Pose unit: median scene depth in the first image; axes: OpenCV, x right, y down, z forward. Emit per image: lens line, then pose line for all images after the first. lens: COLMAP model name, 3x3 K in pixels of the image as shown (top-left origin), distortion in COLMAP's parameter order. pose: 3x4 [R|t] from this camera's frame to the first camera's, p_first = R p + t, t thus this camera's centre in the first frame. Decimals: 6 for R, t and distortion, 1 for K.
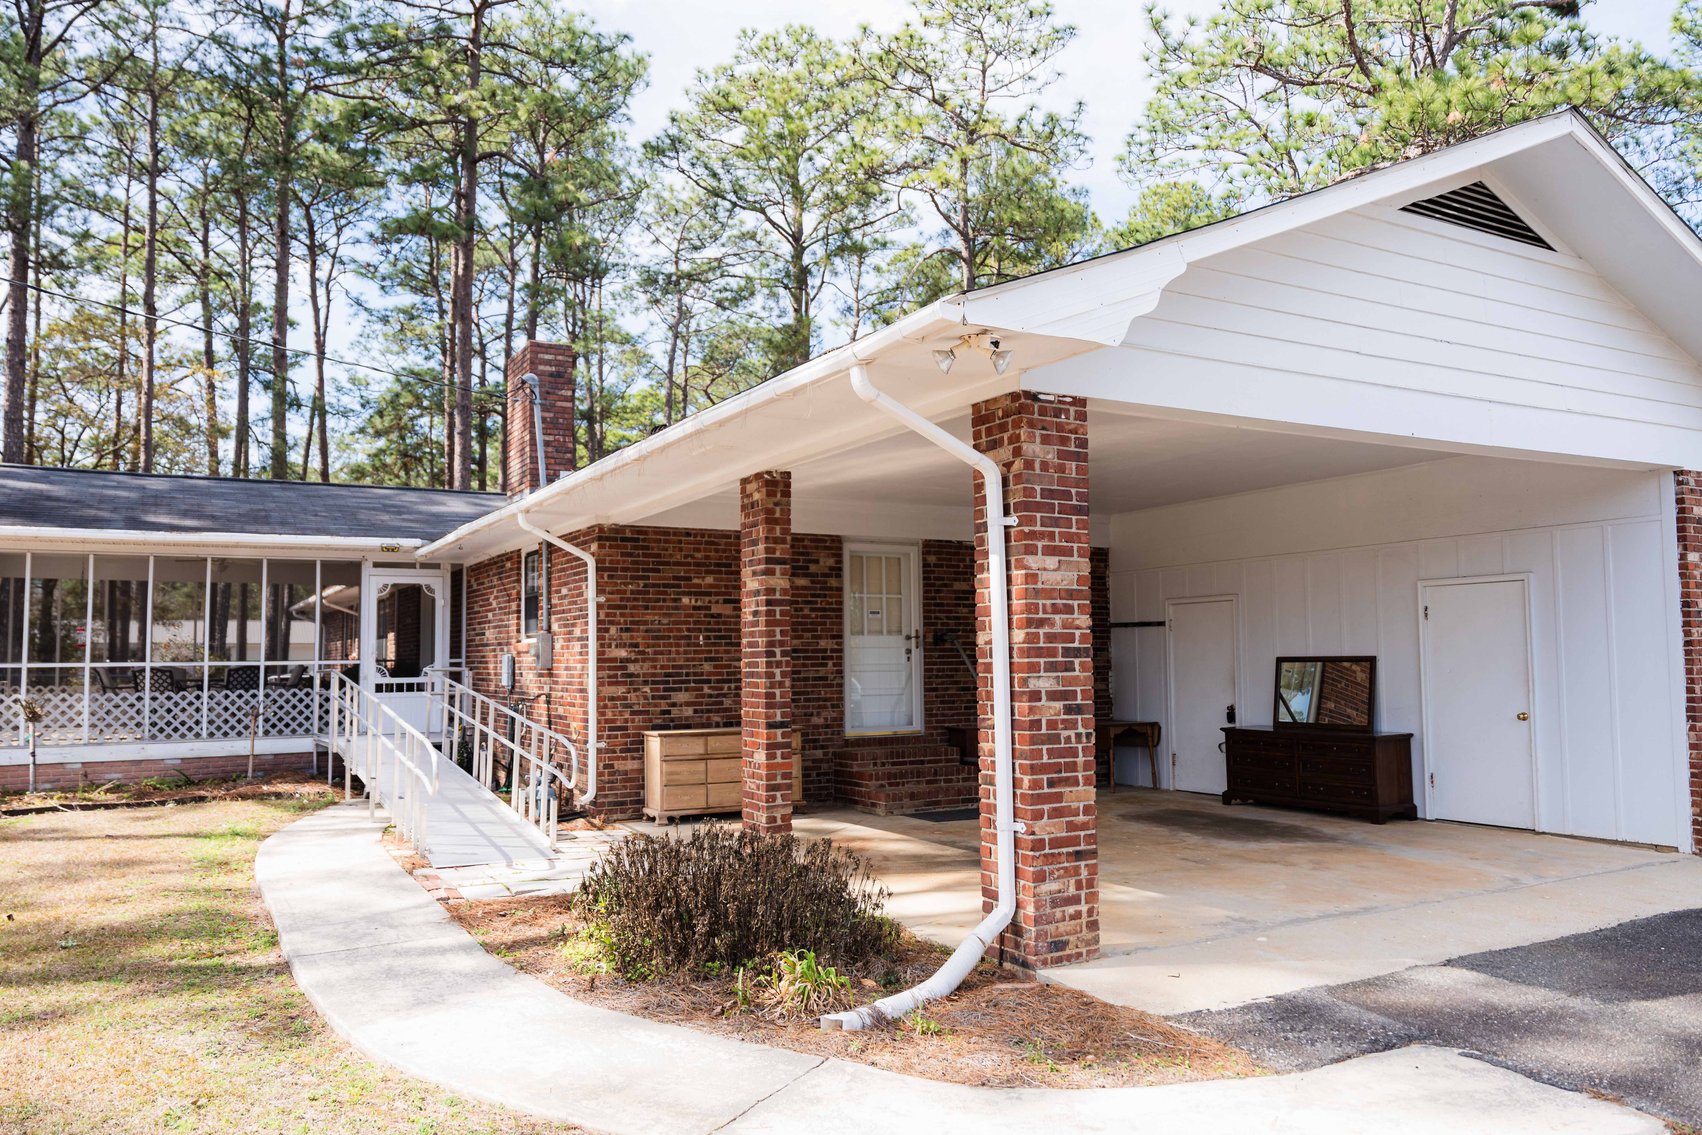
lens RADIAL K [[1211.4, 0, 851.0], [0, 1211.4, 567.5], [0, 0, 1]] dist [-0.005198, -0.002667]
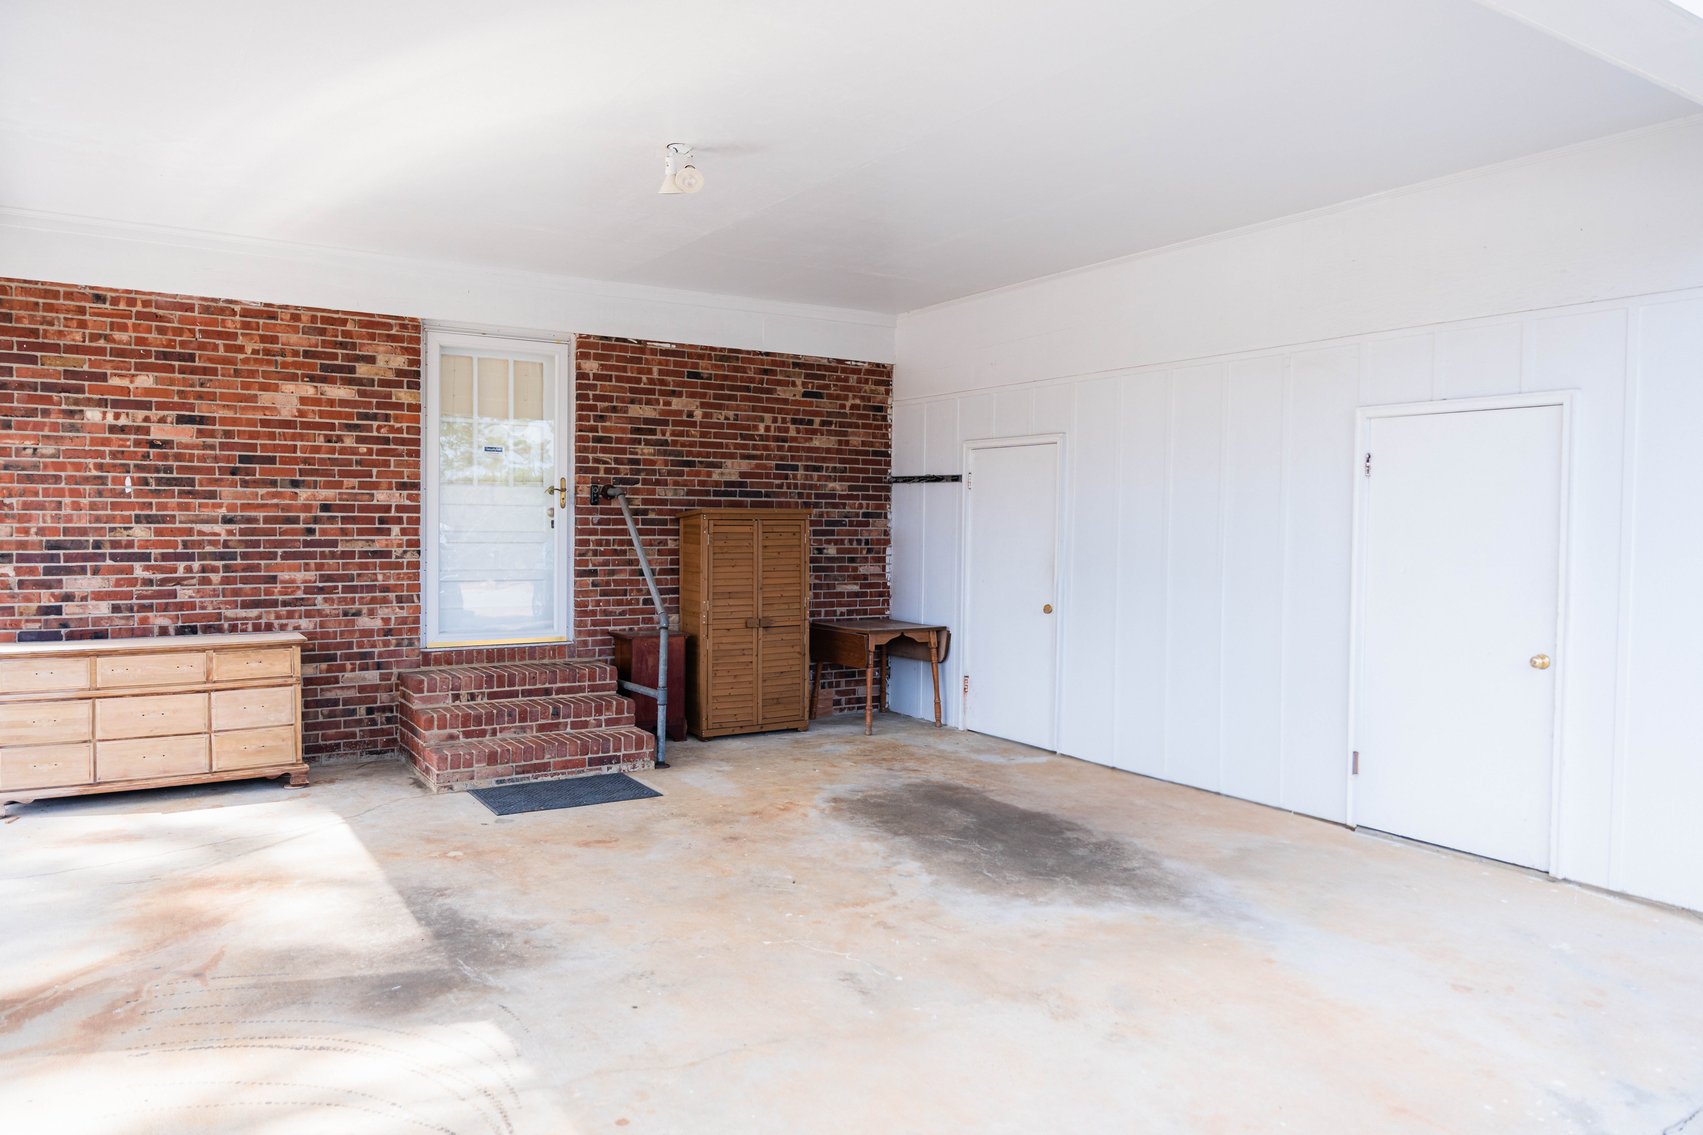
lens RADIAL K [[1168.7, 0, 846.1], [0, 1168.7, 548.7], [0, 0, 1]] dist [-0.004076, -0.000911]
pose [[0.997929, 0.019898, 0.061164, 0.202439], [-0.026080, 0.994443, 0.101999, 0.027038], [-0.058794, -0.103383, 0.992902, 0.473376]]
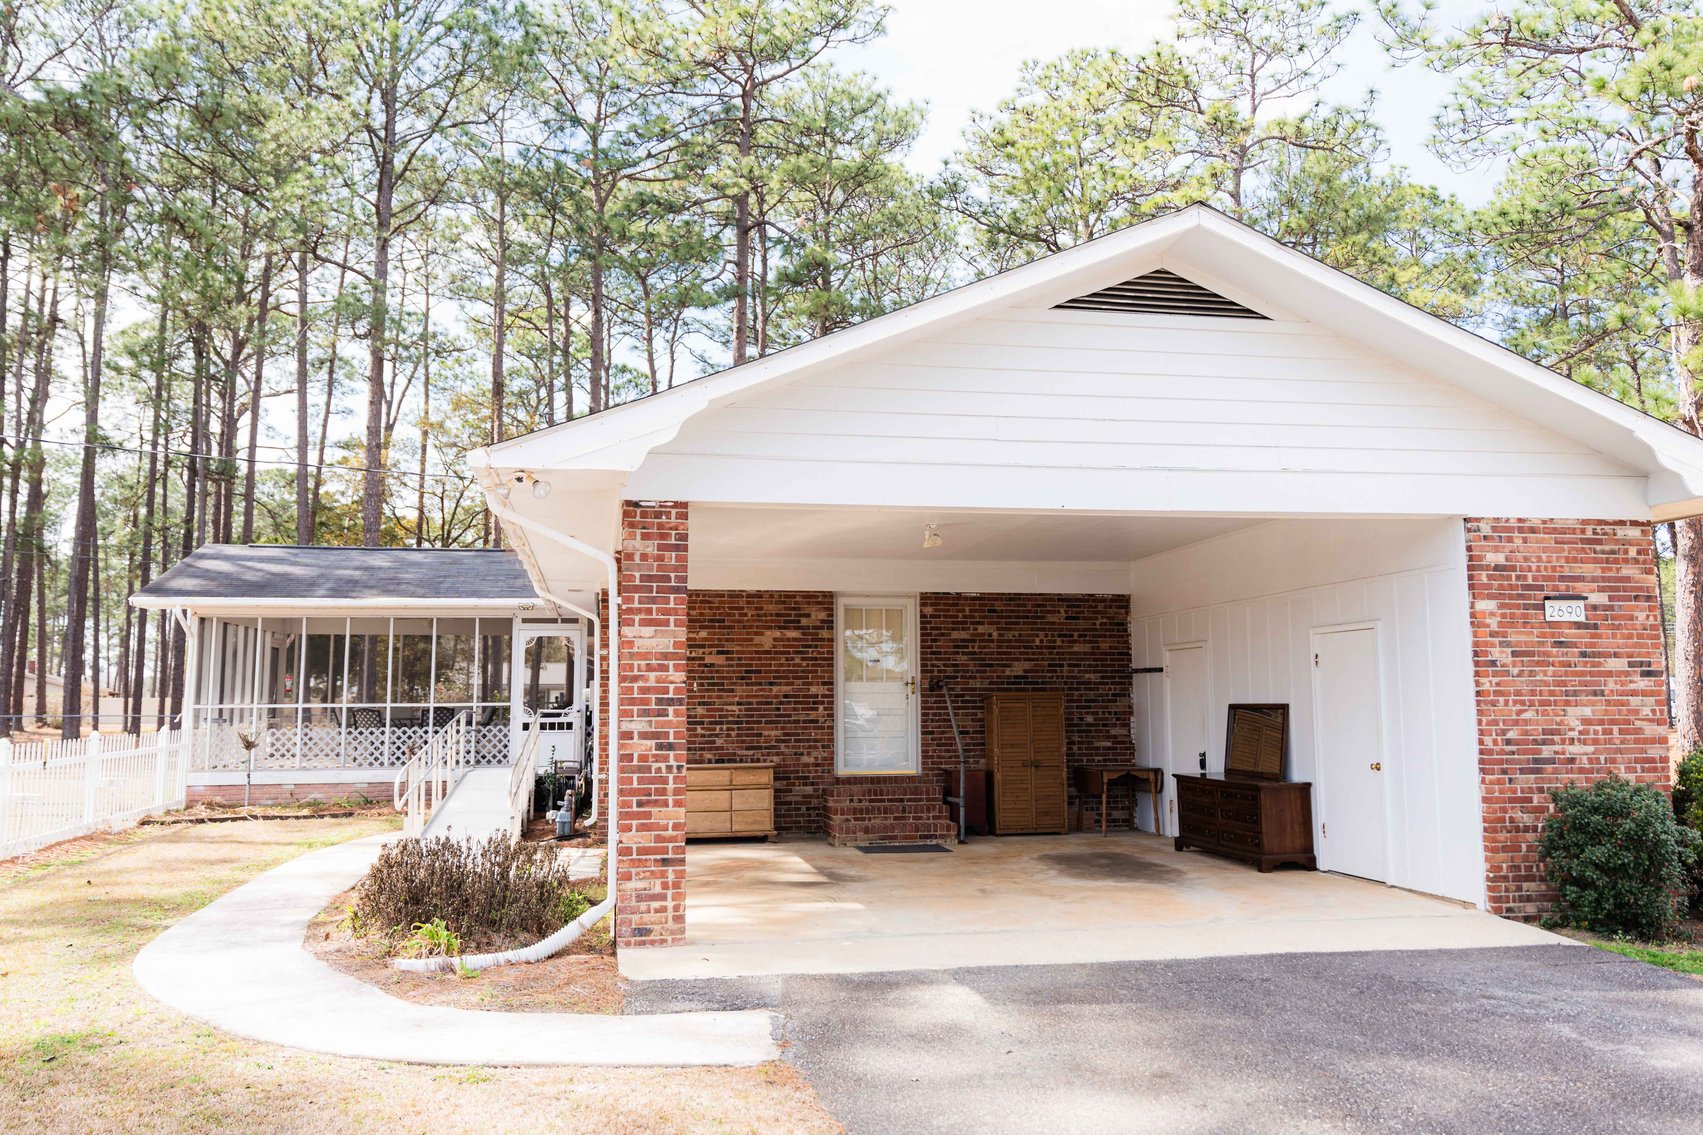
lens RADIAL K [[1288.3, 0, 850.0], [0, 1288.3, 534.6], [0, 0, 1]] dist [0.008010, 0.001961]
pose [[0.949458, -0.036033, -0.311819, 0.445587], [0.019709, 0.998273, -0.055343, -0.015079], [0.313275, 0.046400, 0.948528, -0.133618]]
